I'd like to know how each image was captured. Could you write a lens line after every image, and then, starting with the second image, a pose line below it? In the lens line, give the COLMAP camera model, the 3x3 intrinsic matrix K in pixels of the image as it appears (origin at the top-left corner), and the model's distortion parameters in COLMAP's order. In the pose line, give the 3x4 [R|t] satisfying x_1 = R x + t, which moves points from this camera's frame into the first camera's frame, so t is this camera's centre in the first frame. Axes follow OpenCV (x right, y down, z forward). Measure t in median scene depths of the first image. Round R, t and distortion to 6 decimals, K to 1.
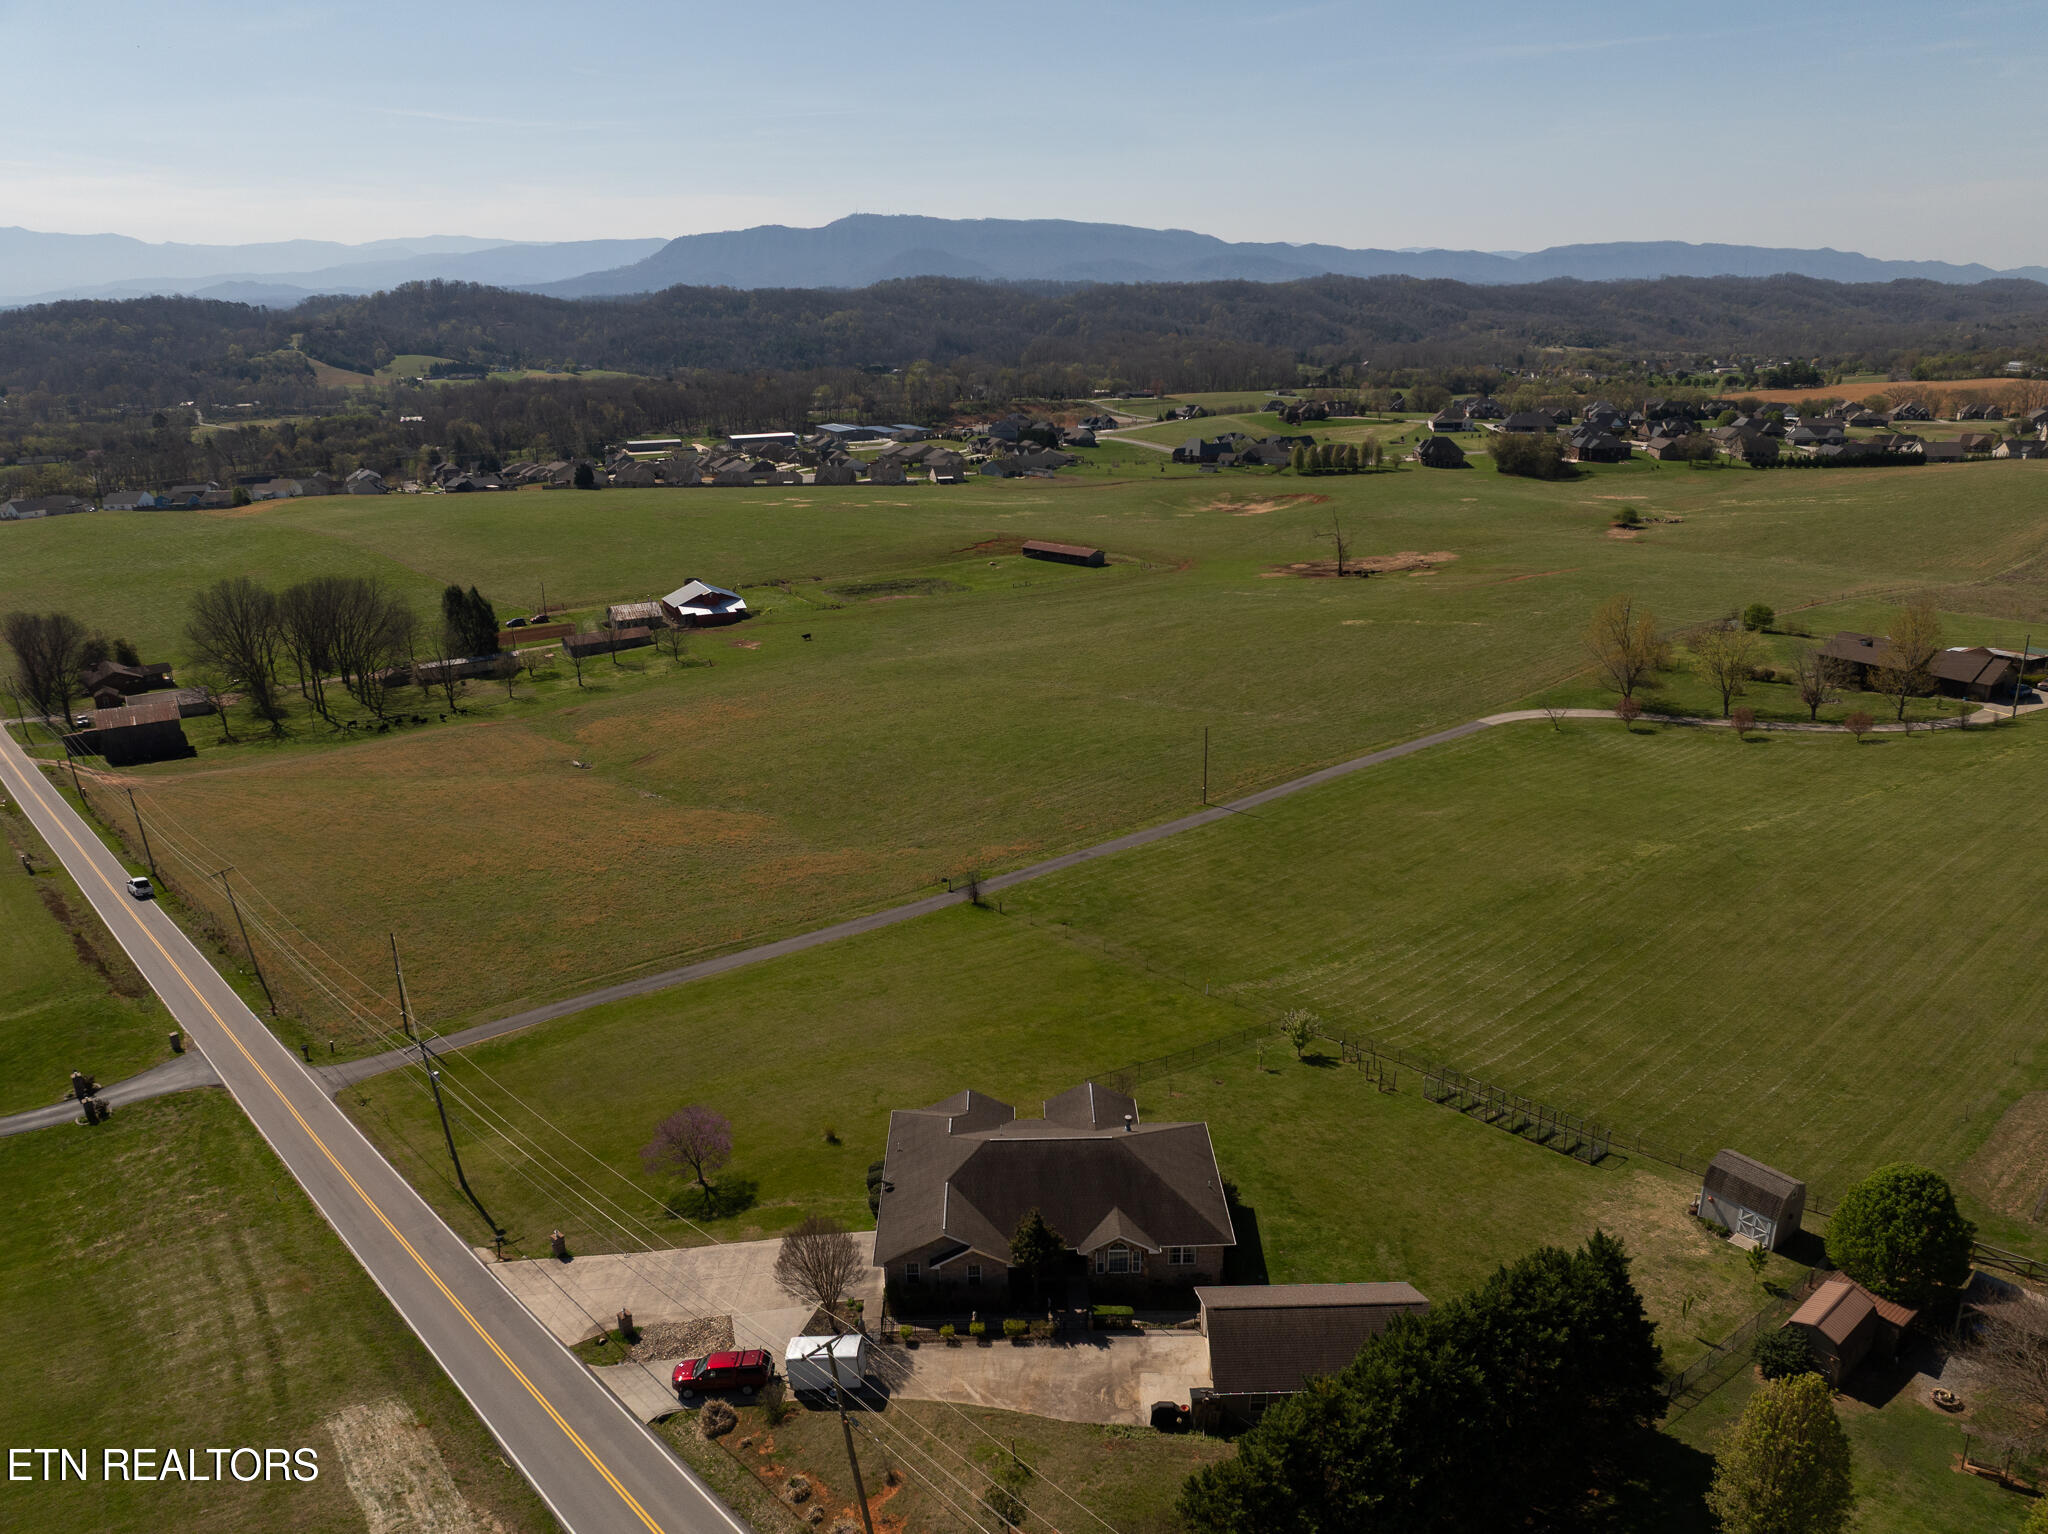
lens RADIAL K [[1422.7, 0, 1024.0], [0, 1422.7, 767.0], [0, 0, 1]] dist [-0.044712, 0.007895]
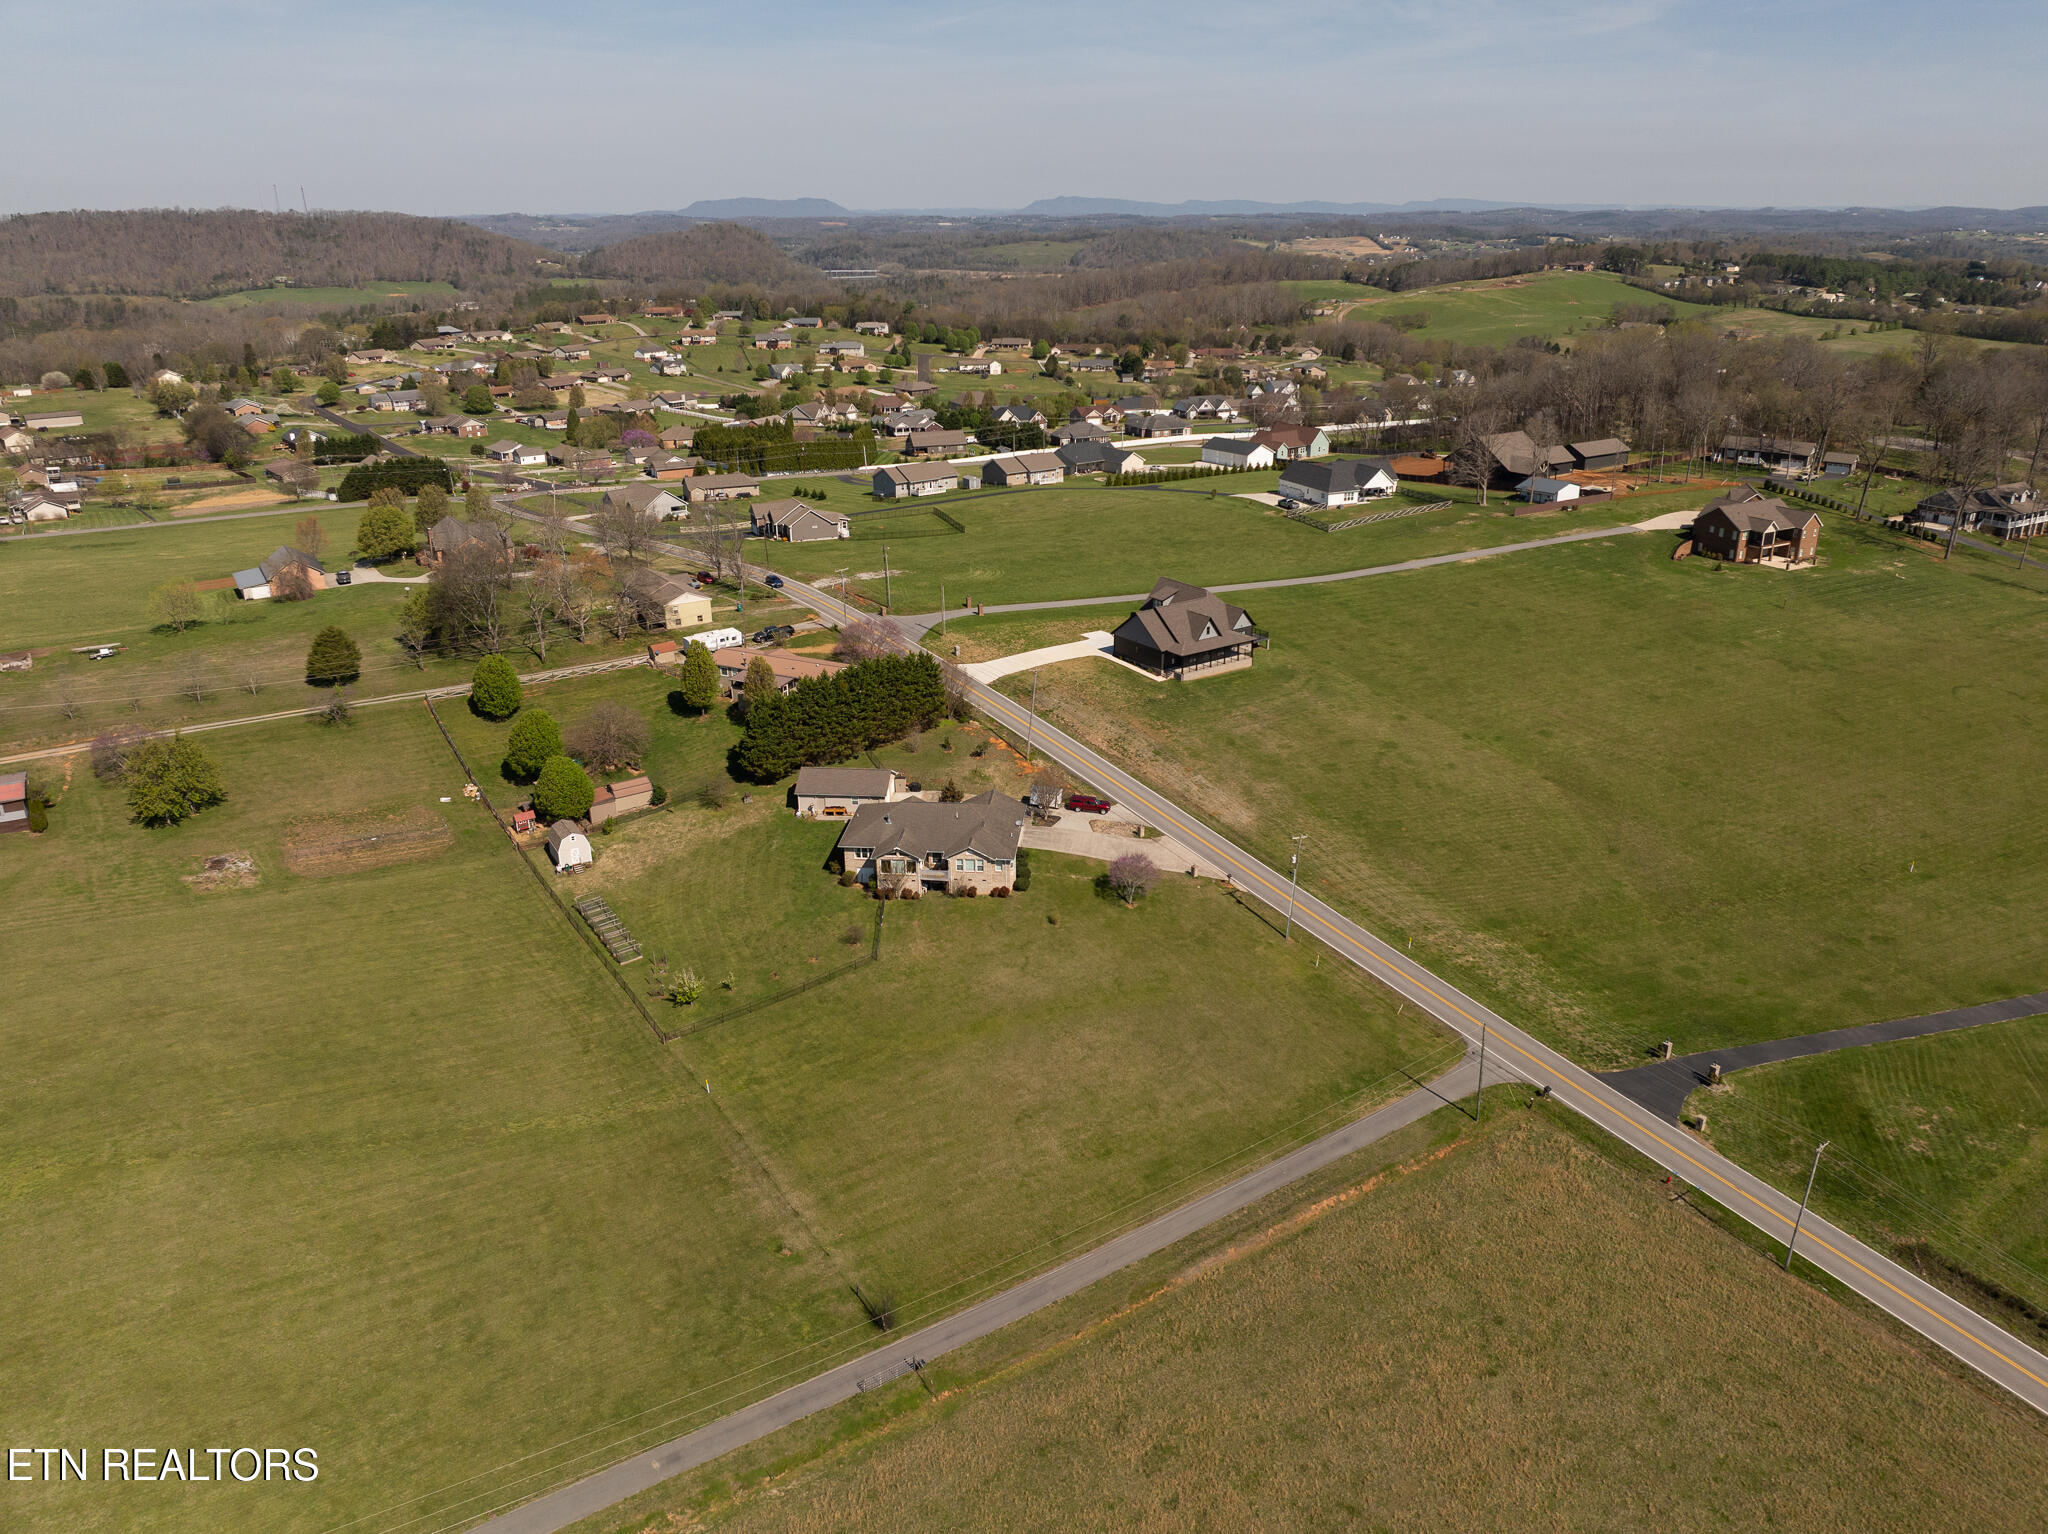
lens RADIAL K [[1447.0, 0, 1024.0], [0, 1447.0, 767.0], [0, 0, 1]] dist [-0.042810, 0.026030]
pose [[-0.993903, -0.023302, 0.107771, -0.310682], [0.051149, 0.768442, 0.637872, -1.016717], [-0.097680, 0.639495, -0.762565, 2.416244]]
